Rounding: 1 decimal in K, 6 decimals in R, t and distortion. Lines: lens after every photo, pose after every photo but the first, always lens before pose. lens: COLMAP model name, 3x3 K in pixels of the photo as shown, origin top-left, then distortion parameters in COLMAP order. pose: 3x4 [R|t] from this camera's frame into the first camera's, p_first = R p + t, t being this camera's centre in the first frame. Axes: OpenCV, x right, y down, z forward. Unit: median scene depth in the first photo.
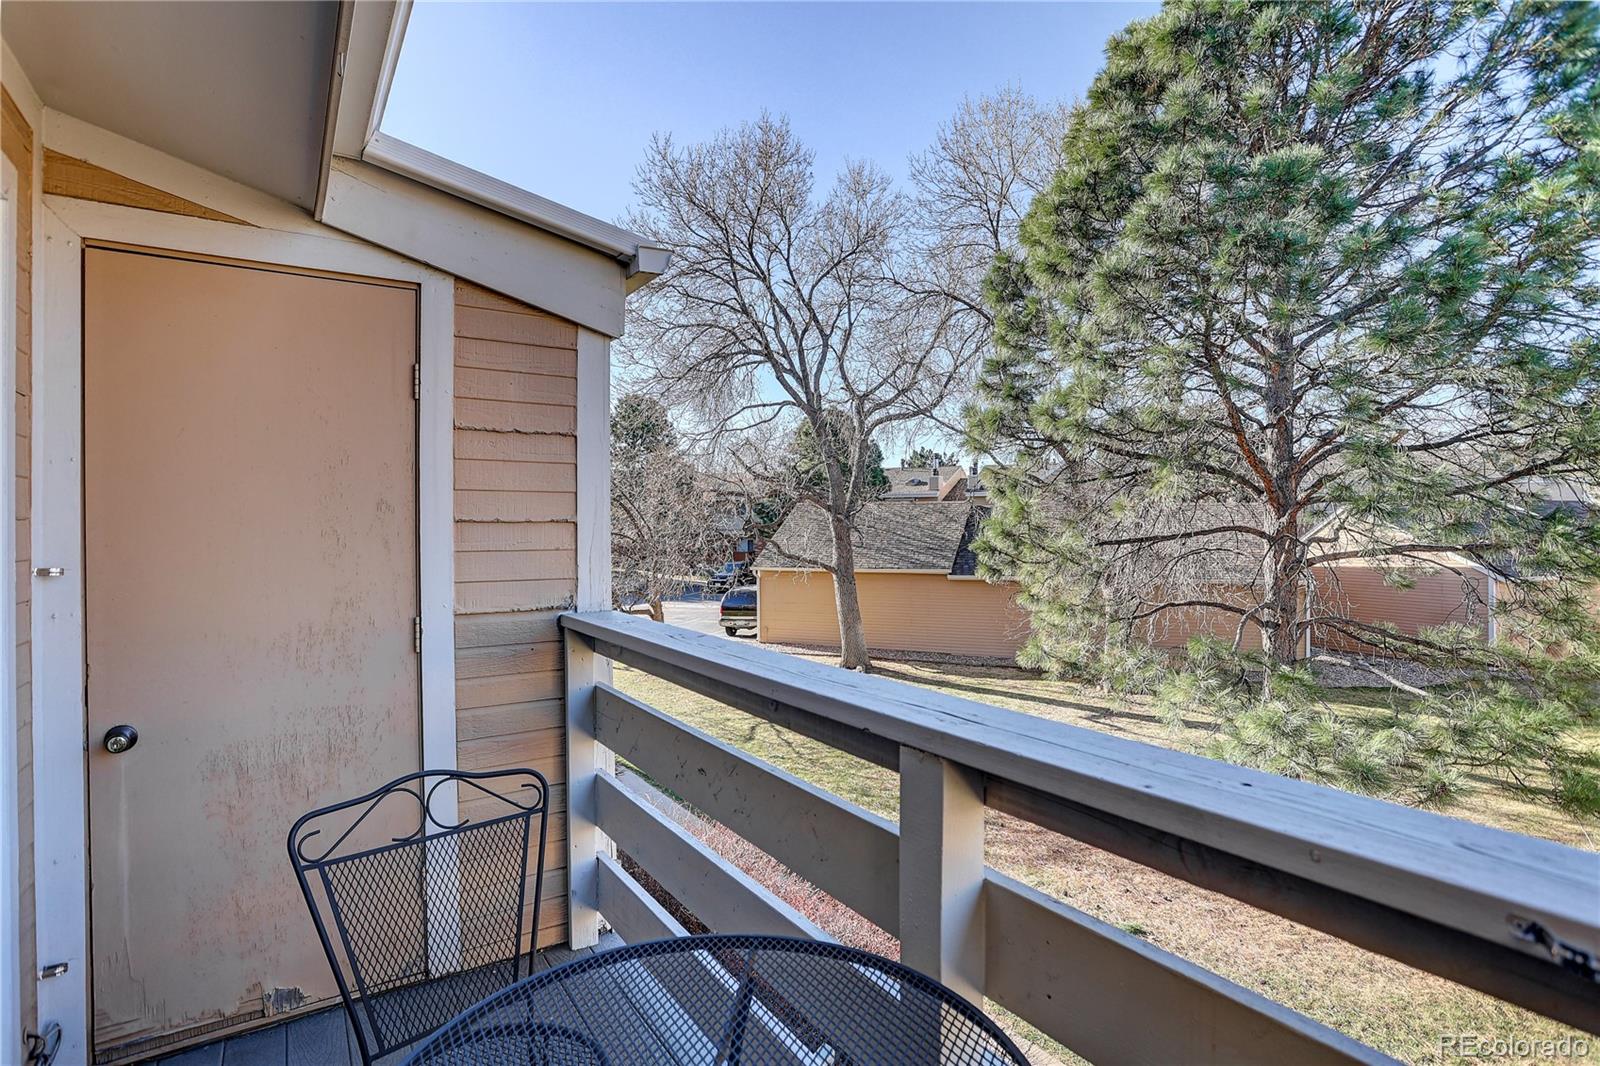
lens RADIAL K [[783.4, 0, 798.3], [0, 783.4, 517.8], [0, 0, 1]] dist [-0.071599, 0.031364]
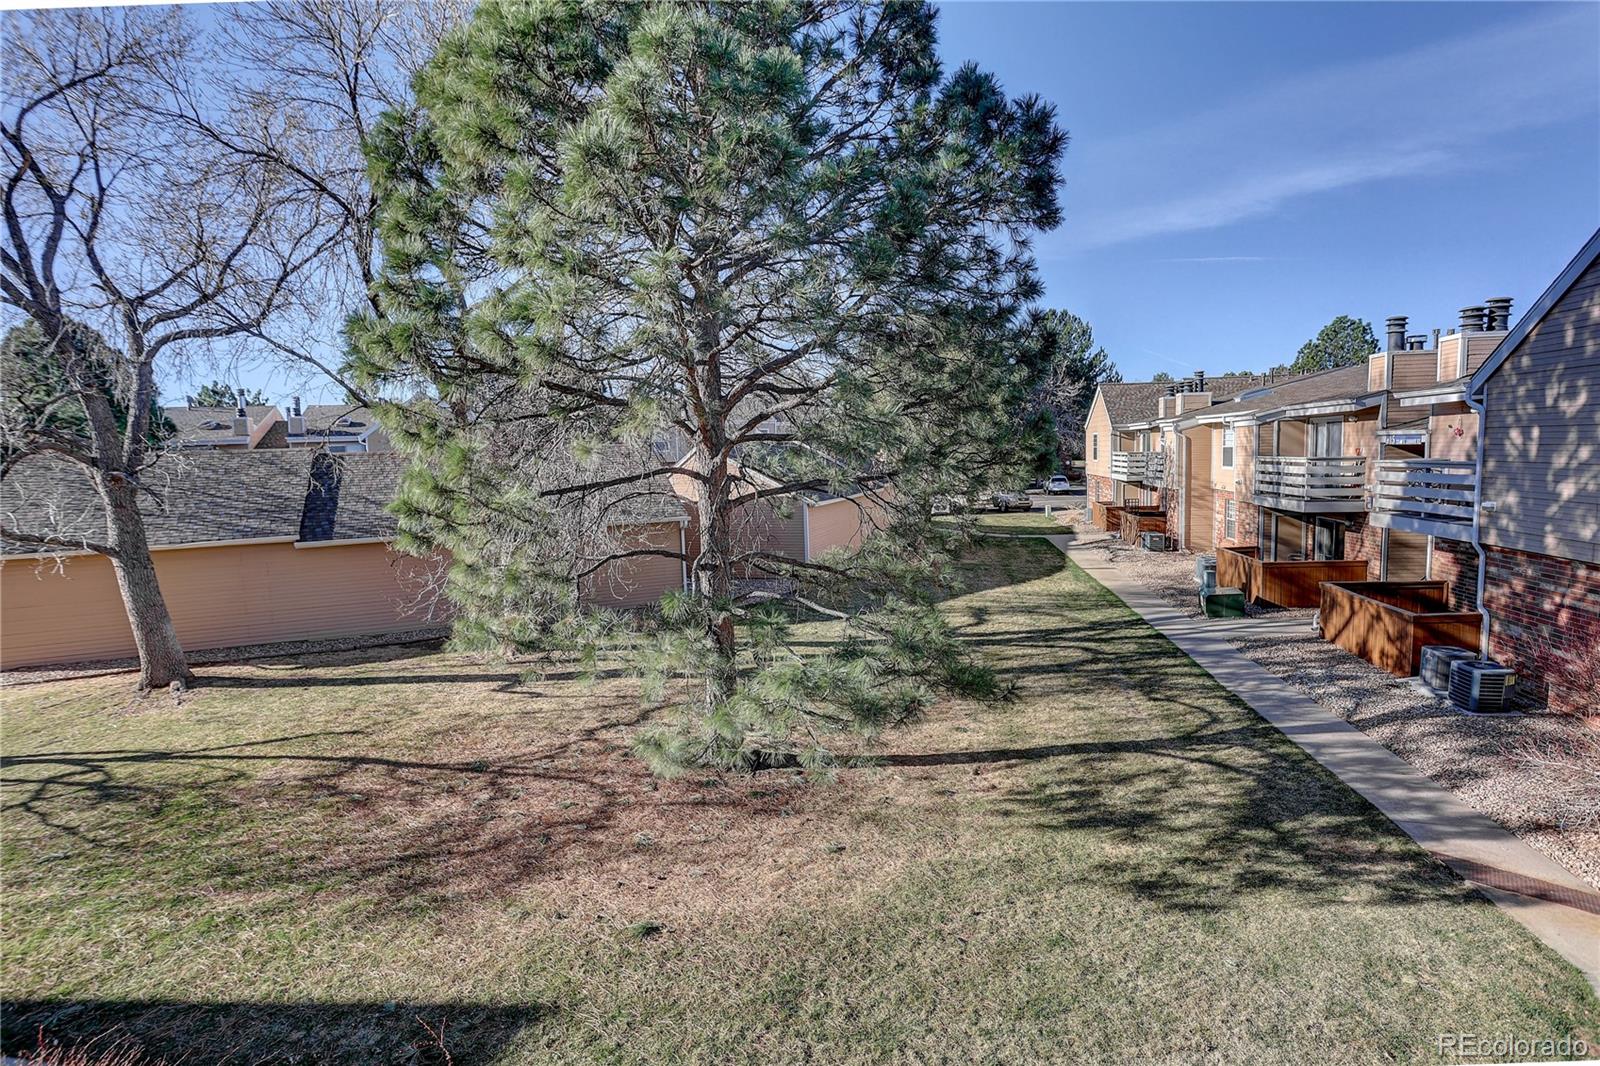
lens RADIAL K [[799.7, 0, 800.0], [0, 799.7, 533.0], [0, 0, 1]] dist [-0.074731, 0.029494]
pose [[0.693007, -0.090164, 0.715271, -0.034010], [0.025643, 0.994603, 0.100530, -0.004461], [-0.720475, -0.051326, 0.691579, 0.200325]]
